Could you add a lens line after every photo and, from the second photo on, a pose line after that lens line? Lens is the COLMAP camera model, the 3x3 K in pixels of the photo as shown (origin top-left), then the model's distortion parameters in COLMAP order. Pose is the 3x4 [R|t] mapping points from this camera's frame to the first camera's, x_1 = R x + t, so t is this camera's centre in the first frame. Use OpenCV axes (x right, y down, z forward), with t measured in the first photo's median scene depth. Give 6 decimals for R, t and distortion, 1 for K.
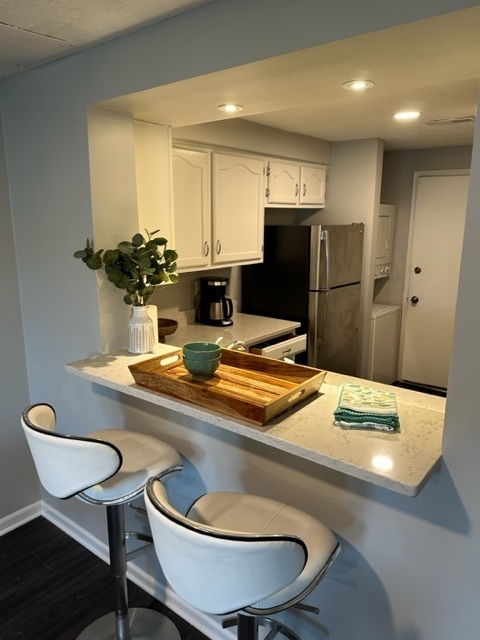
lens RADIAL K [[474.3, 0, 240.0], [0, 474.3, 320.0], [0, 0, 1]] dist [0.149570, 0.000779]
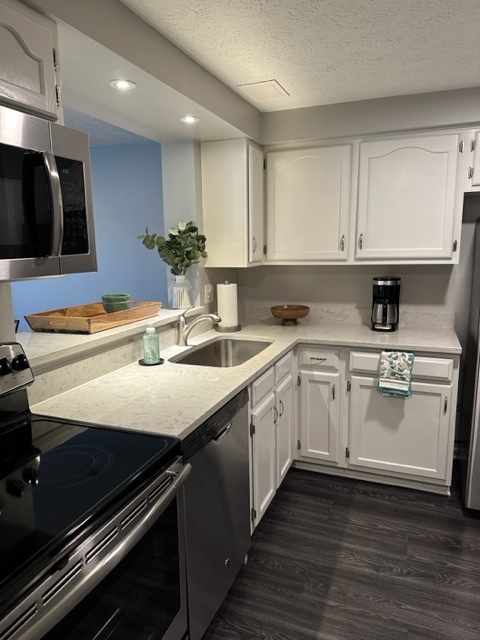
lens RADIAL K [[446.0, 0, 240.0], [0, 446.0, 320.0], [0, 0, 1]] dist [0.003861, -0.001432]
pose [[0.300392, 0.153511, -0.941381, 0.669003], [-0.183701, 0.977797, 0.100831, -0.043398], [0.935959, 0.142643, 0.321923, 0.481274]]
